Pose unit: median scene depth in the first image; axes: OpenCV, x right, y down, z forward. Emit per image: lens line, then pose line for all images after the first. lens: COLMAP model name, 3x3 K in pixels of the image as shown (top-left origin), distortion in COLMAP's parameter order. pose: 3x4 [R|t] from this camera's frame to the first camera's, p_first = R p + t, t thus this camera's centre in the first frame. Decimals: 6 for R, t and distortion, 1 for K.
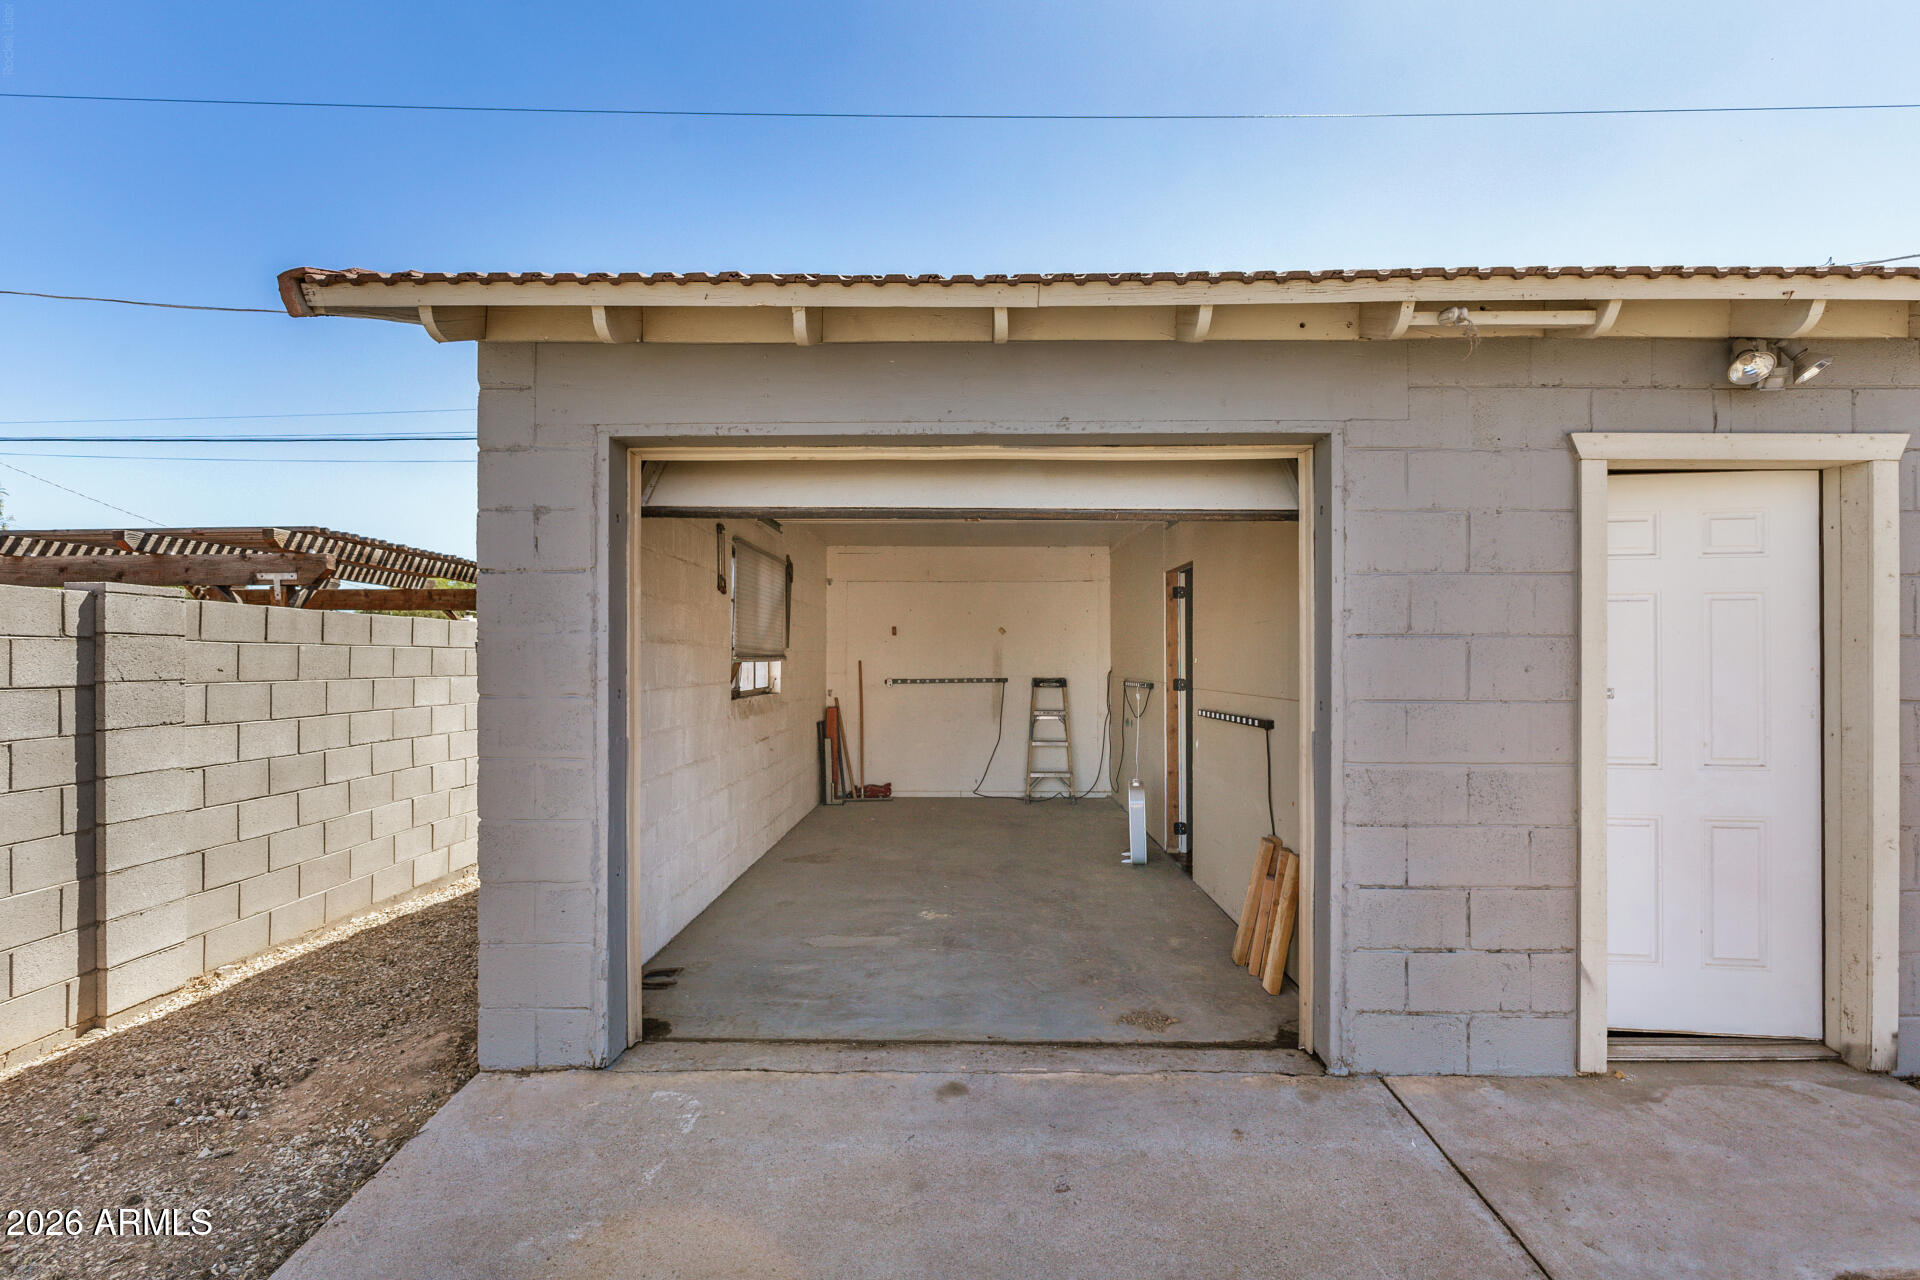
lens RADIAL K [[880.0, 0, 955.5], [0, 880.0, 661.2], [0, 0, 1]] dist [-0.004309, -0.000749]
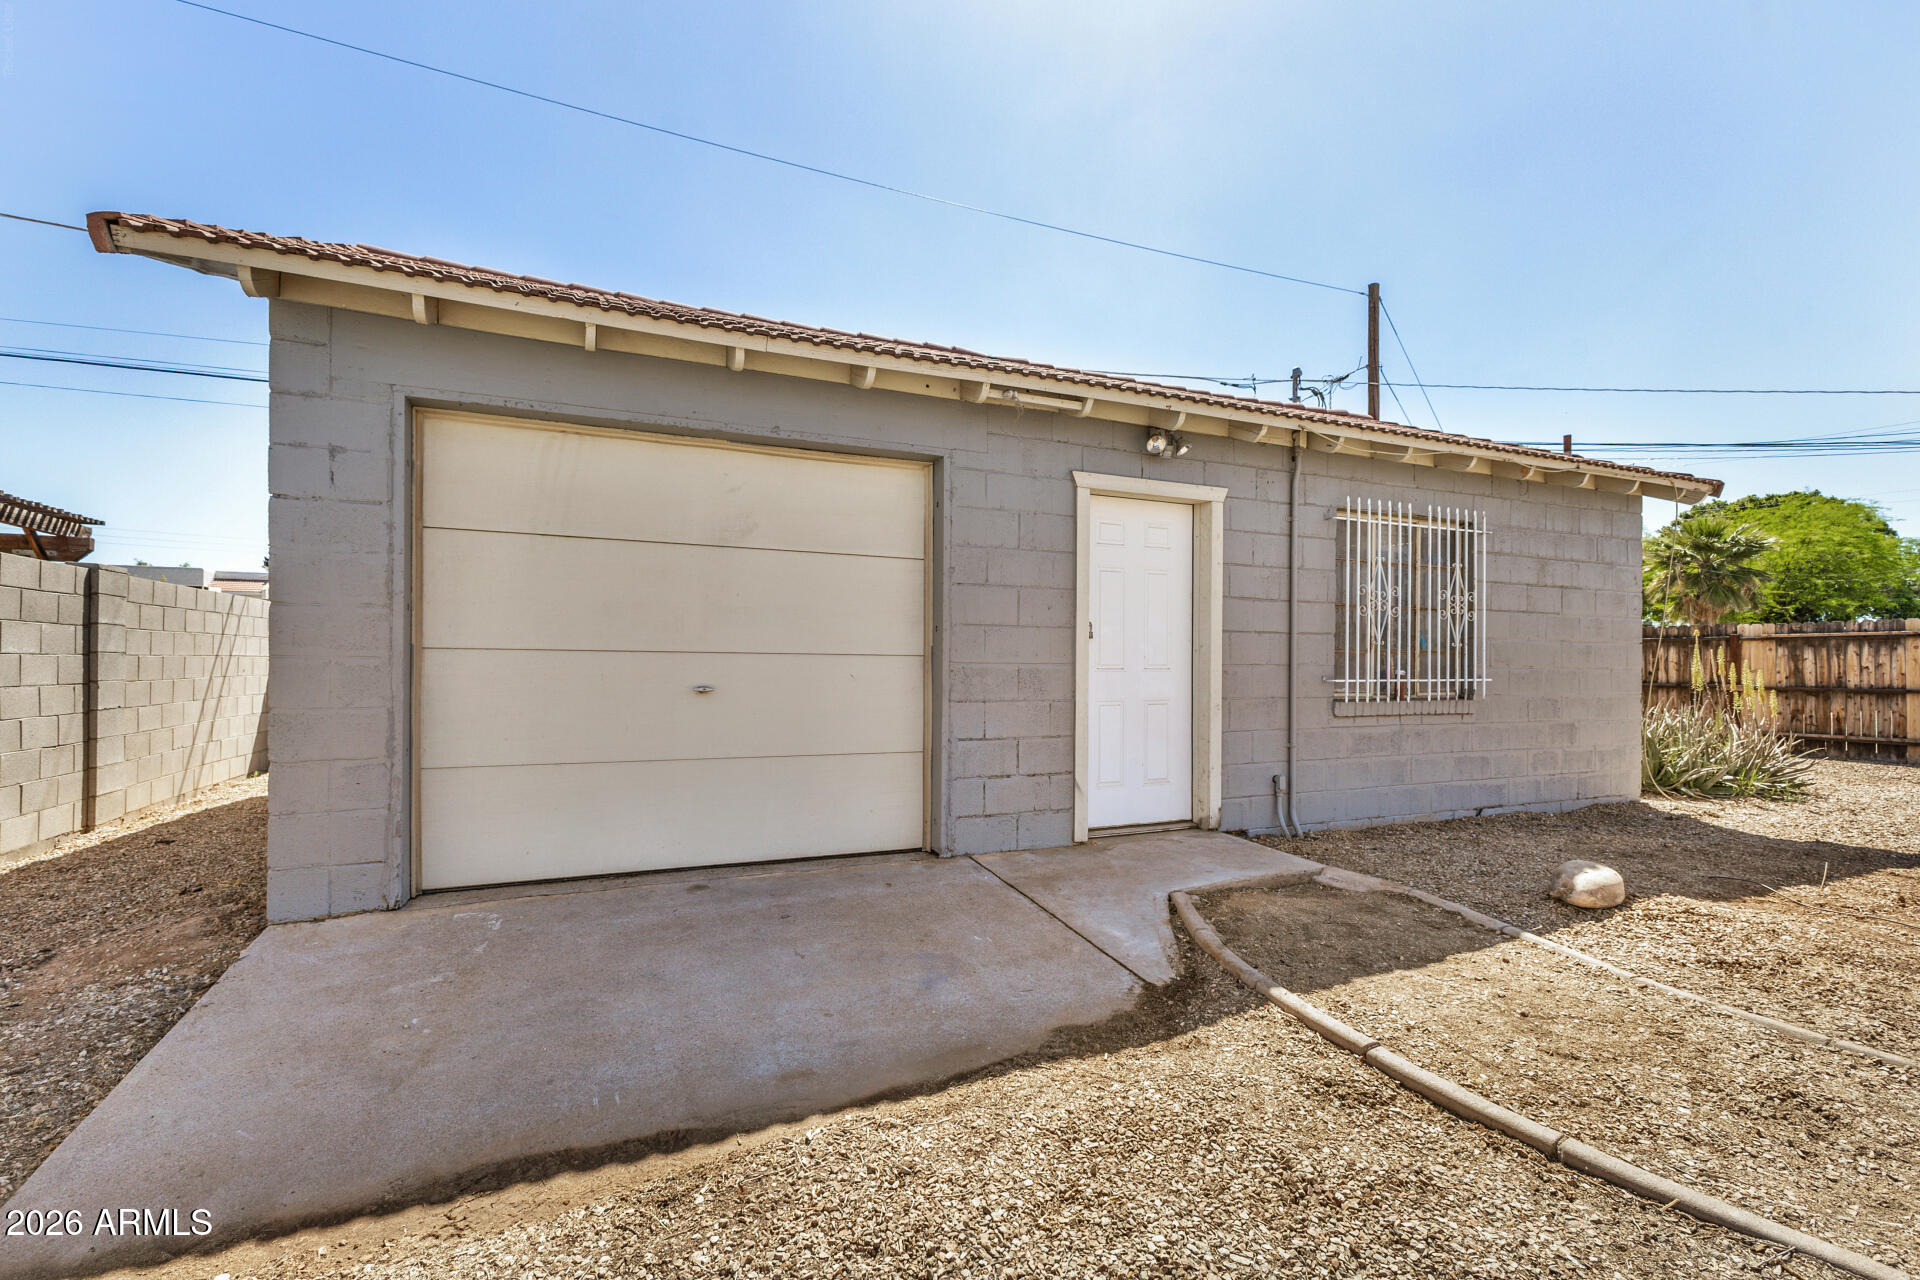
lens RADIAL K [[845.8, 0, 960.1], [0, 845.8, 662.8], [0, 0, 1]] dist [0.012061, -0.000949]
pose [[0.910267, 0.004899, 0.413992, -0.182875], [-0.006403, 0.999977, 0.002245, 0.113603], [-0.413971, -0.004694, 0.910278, -0.419175]]
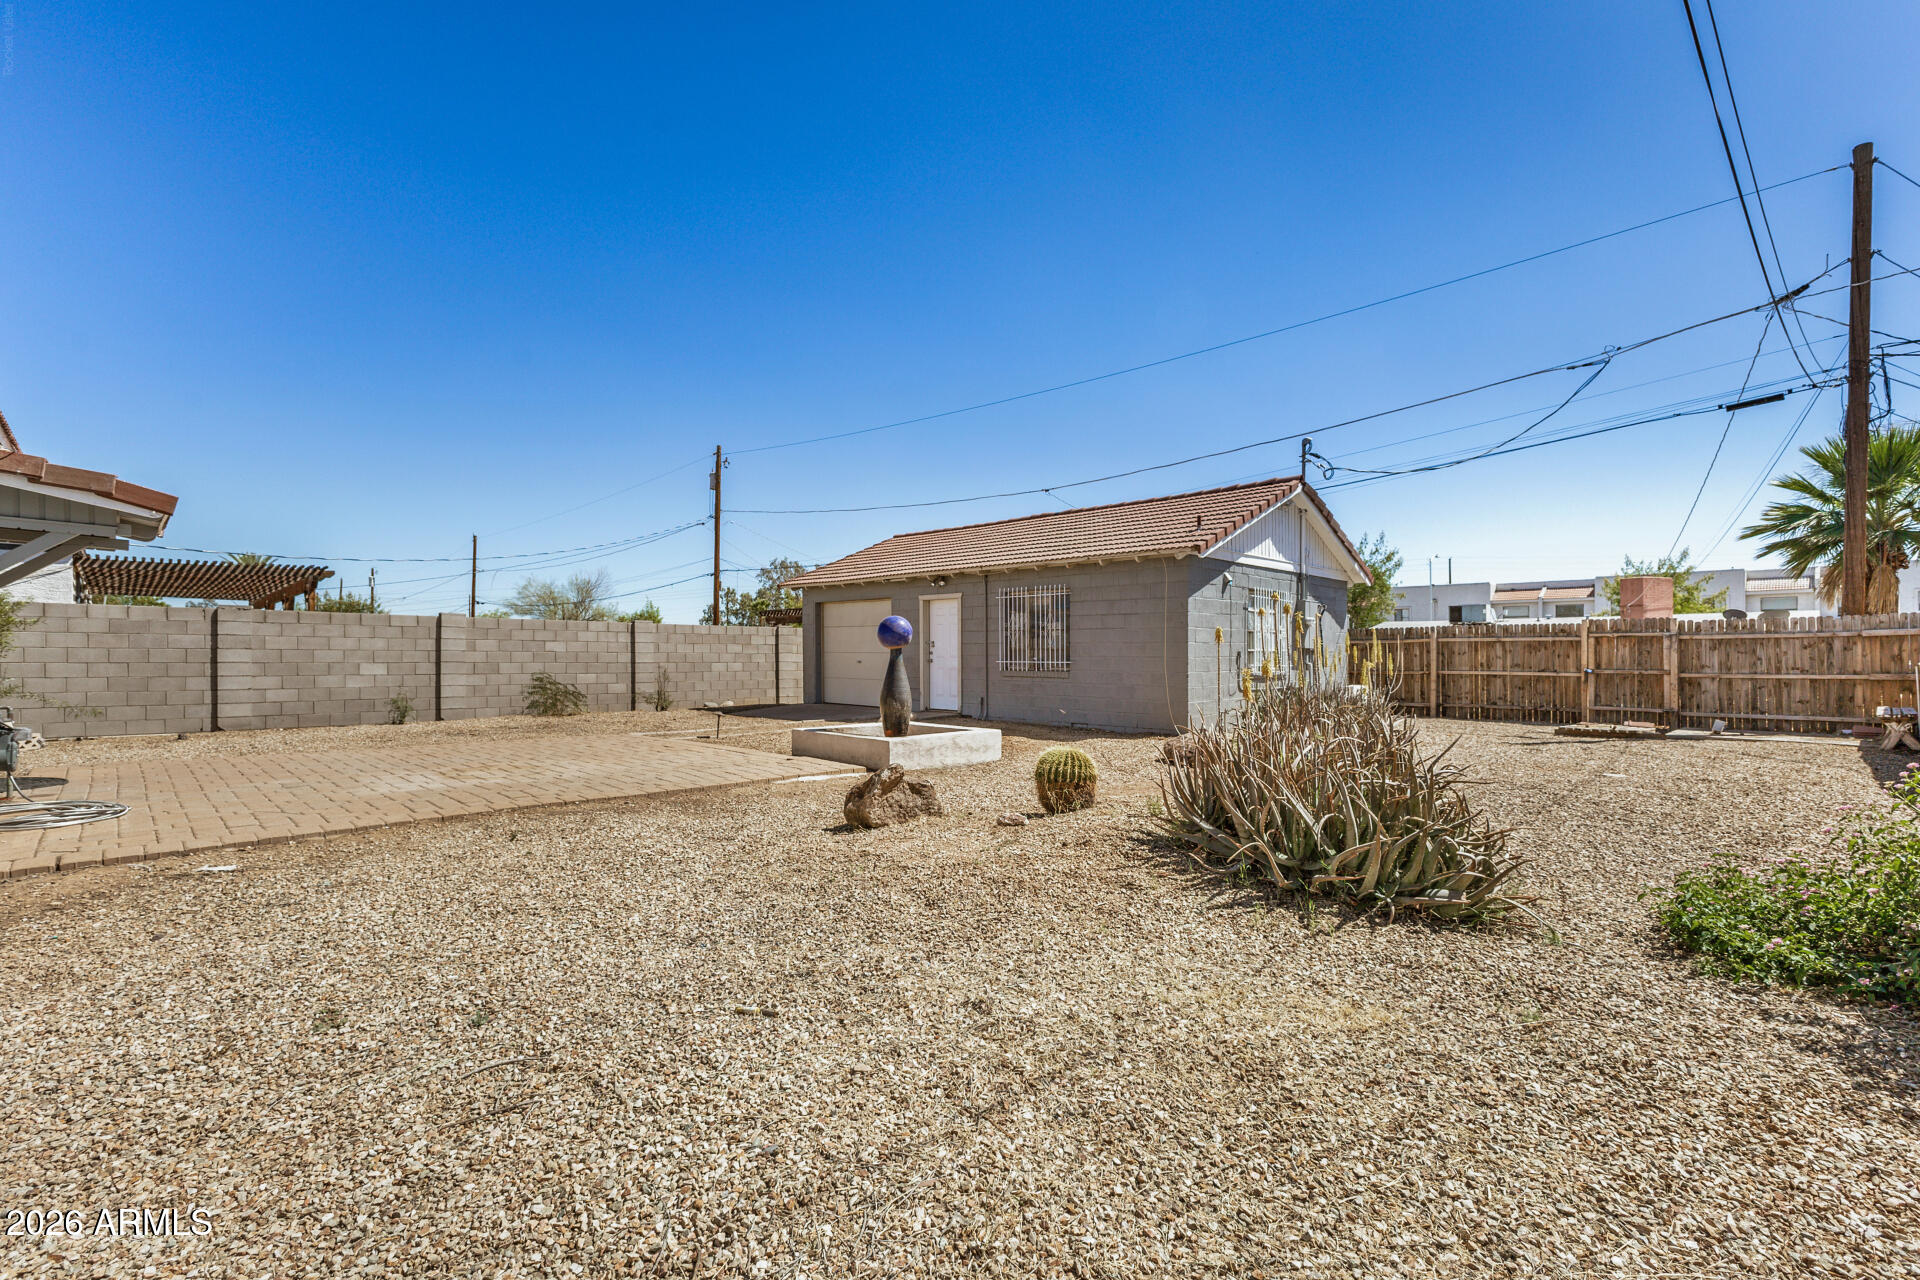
lens RADIAL K [[845.8, 0, 960.1], [0, 845.8, 662.8], [0, 0, 1]] dist [0.012061, -0.000949]
pose [[0.728923, 0.004595, -0.684580, 4.070377], [-0.000115, 0.999978, 0.006589, 0.124450], [0.684596, -0.004724, 0.728908, -2.478607]]
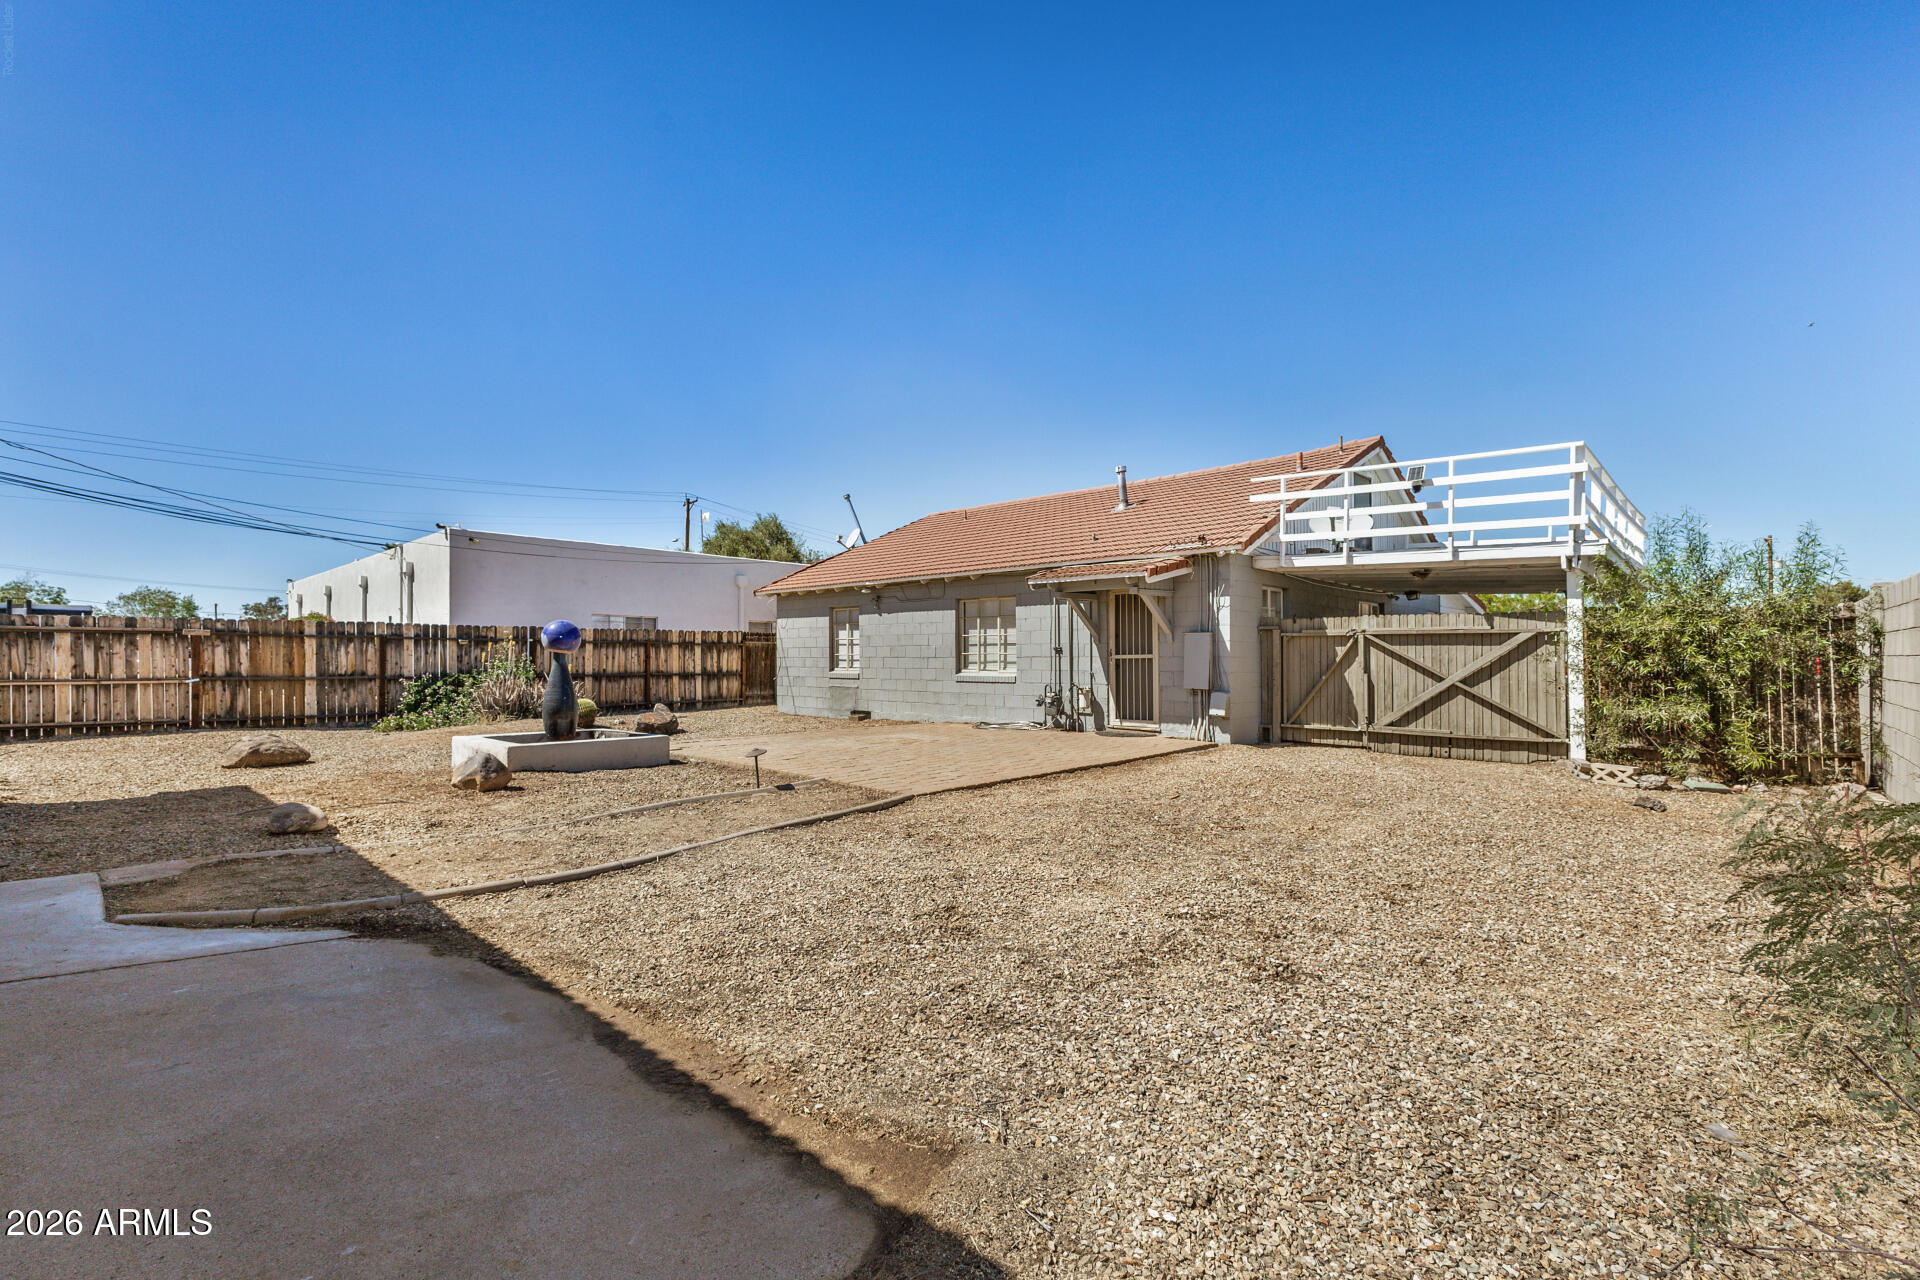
lens RADIAL K [[845.8, 0, 960.1], [0, 845.8, 662.8], [0, 0, 1]] dist [0.012061, -0.000949]
pose [[-0.749274, -0.002462, 0.662256, -1.003482], [-0.000669, 0.999995, 0.002960, 0.117495], [-0.662260, 0.001774, -0.749272, 0.794668]]
